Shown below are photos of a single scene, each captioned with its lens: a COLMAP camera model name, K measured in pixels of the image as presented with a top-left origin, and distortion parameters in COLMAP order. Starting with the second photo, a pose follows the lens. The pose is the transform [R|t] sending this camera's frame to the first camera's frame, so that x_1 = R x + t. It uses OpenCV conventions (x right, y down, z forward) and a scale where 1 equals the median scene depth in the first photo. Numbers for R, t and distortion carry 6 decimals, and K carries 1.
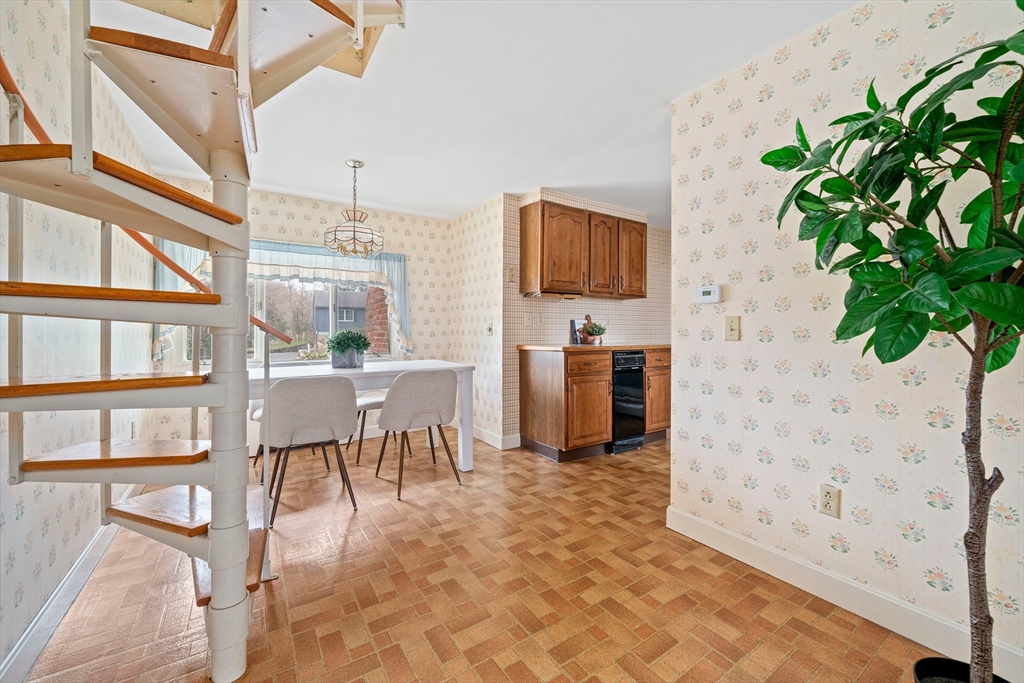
lens RADIAL K [[399.1, 0, 516.1], [0, 399.1, 331.9], [0, 0, 1]] dist [-0.003488, 0.000183]
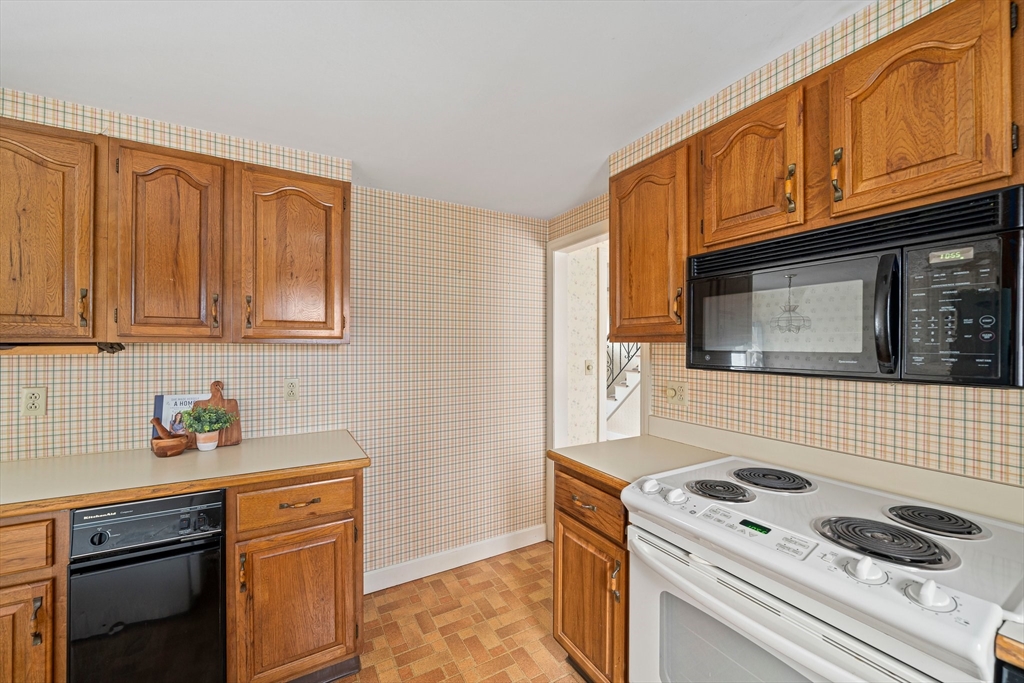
lens RADIAL K [[399.1, 0, 513.8], [0, 399.1, 345.7], [0, 0, 1]] dist [-0.003488, 0.000183]
pose [[0.997910, 0.001002, -0.064615, 0.583638], [-0.001782, 0.999926, -0.012013, -0.083541], [0.064598, 0.012103, 0.997838, 0.589592]]
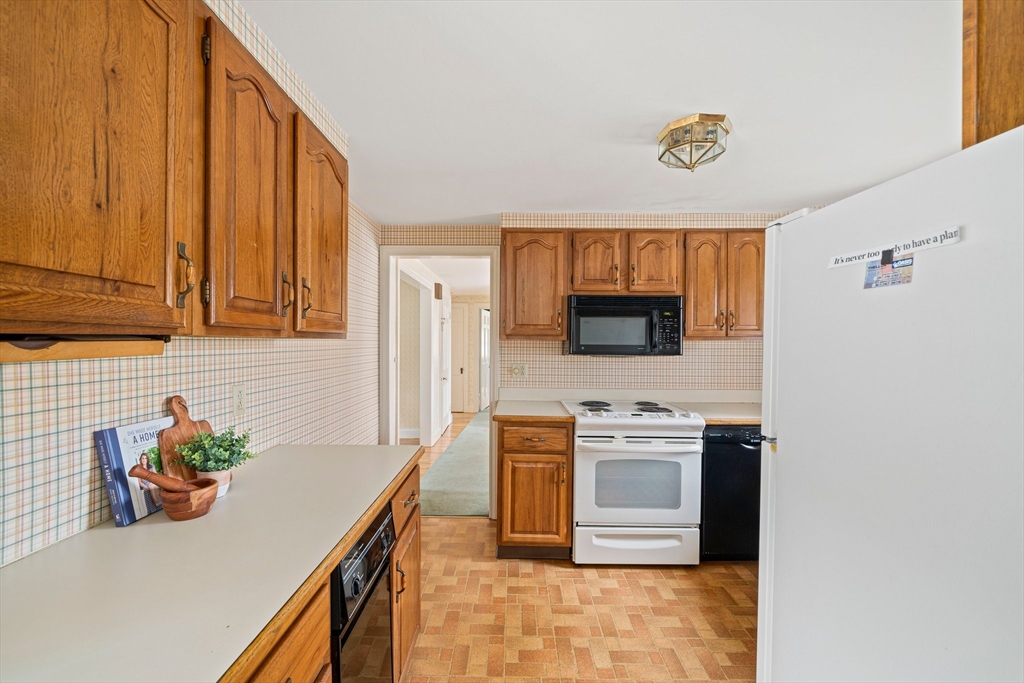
lens RADIAL K [[399.1, 0, 507.1], [0, 399.1, 344.0], [0, 0, 1]] dist [-0.003488, 0.000183]
pose [[0.564100, -0.001983, 0.825704, 0.080039], [0.003593, 0.999994, -0.000053, -0.084928], [-0.825698, 0.002996, 0.564104, 0.666477]]
